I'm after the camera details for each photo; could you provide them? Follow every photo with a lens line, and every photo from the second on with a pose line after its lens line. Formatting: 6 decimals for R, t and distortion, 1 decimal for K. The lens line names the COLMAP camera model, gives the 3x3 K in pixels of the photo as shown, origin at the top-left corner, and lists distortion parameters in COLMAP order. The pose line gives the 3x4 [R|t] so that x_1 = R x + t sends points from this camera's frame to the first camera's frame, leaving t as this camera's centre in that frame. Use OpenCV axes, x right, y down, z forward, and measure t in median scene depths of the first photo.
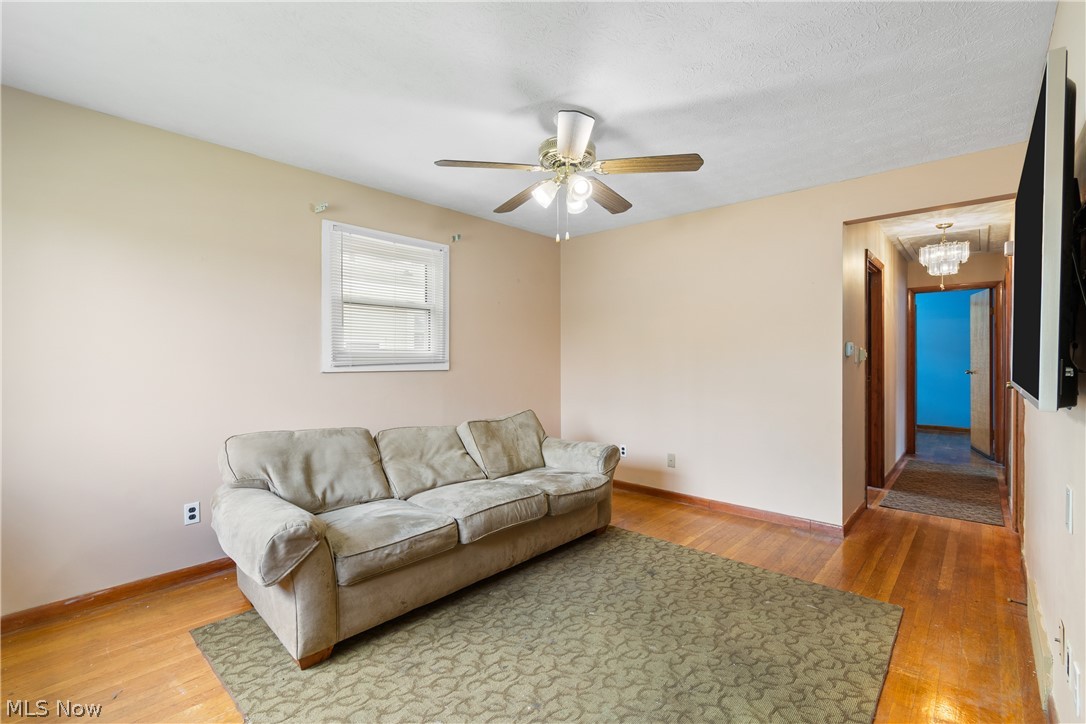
lens RADIAL K [[482.0, 0, 550.4], [0, 482.0, 362.2], [0, 0, 1]] dist [-0.000339, -0.000525]
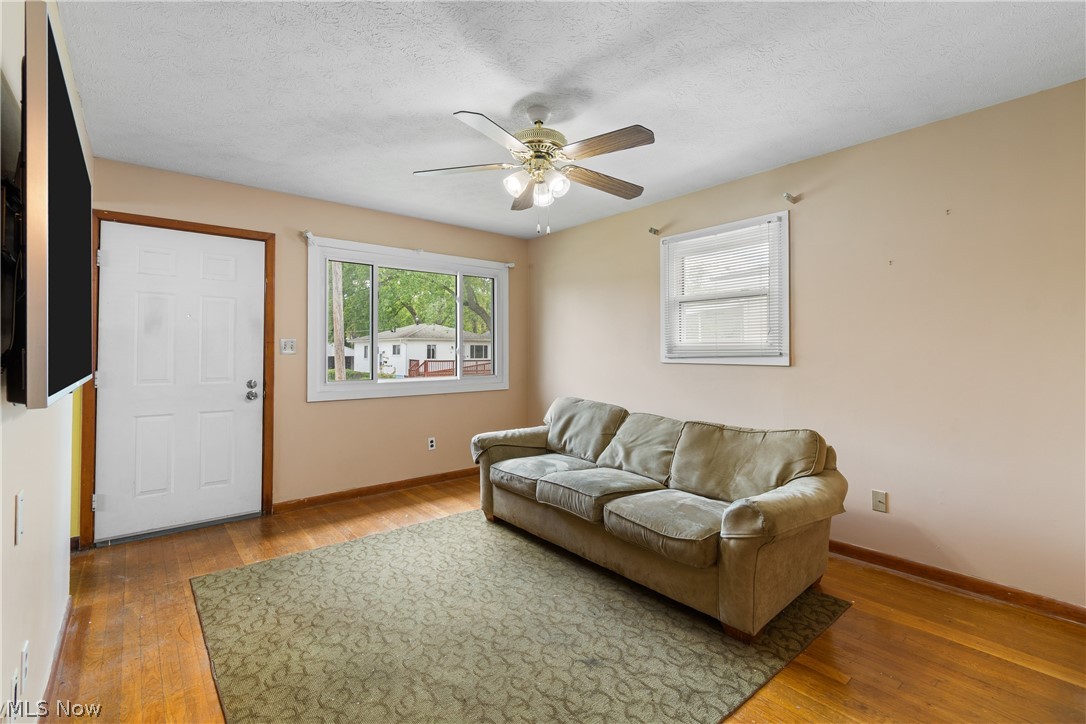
lens RADIAL K [[494.6, 0, 562.3], [0, 494.6, 334.8], [0, 0, 1]] dist [0.001805, -0.000155]
pose [[-0.131392, -0.035706, -0.990687, 1.152531], [-0.007855, 0.999357, -0.034976, -0.005812], [0.991299, 0.003186, -0.131588, 1.298956]]
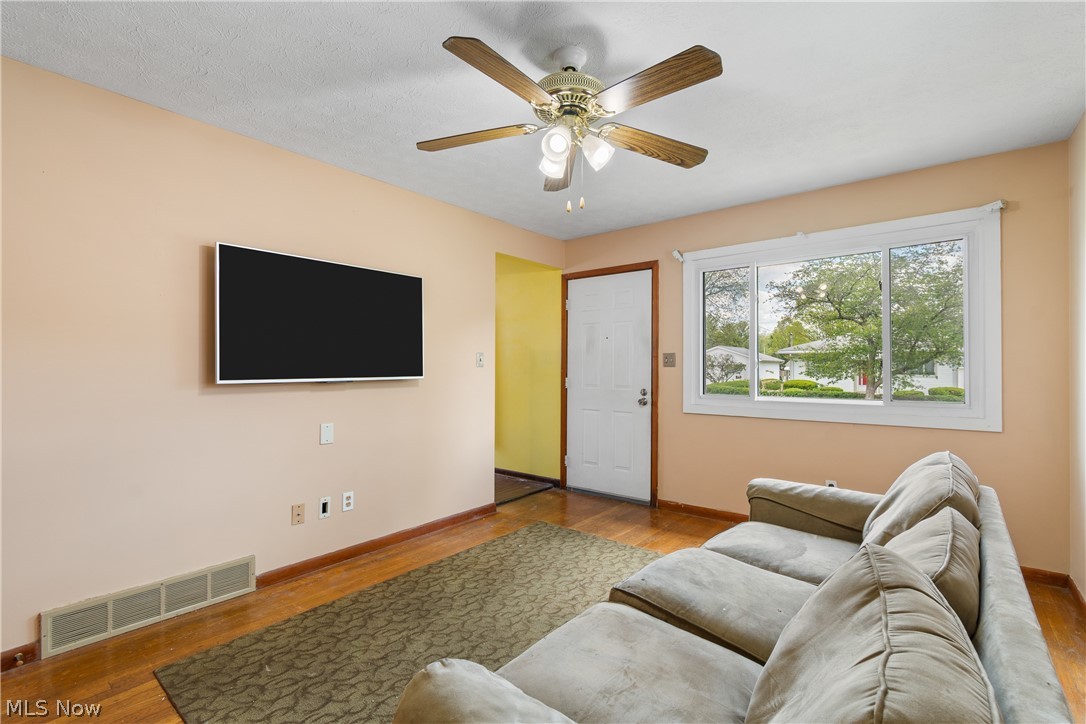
lens RADIAL K [[489.8, 0, 543.0], [0, 489.8, 362.0], [0, 0, 1]] dist [-0.003043, -0.000677]
pose [[-0.999539, -0.000280, -0.030359, 0.111209], [-0.000278, 1.000000, -0.000058, -0.009955], [0.030359, -0.000050, -0.999539, 1.968062]]
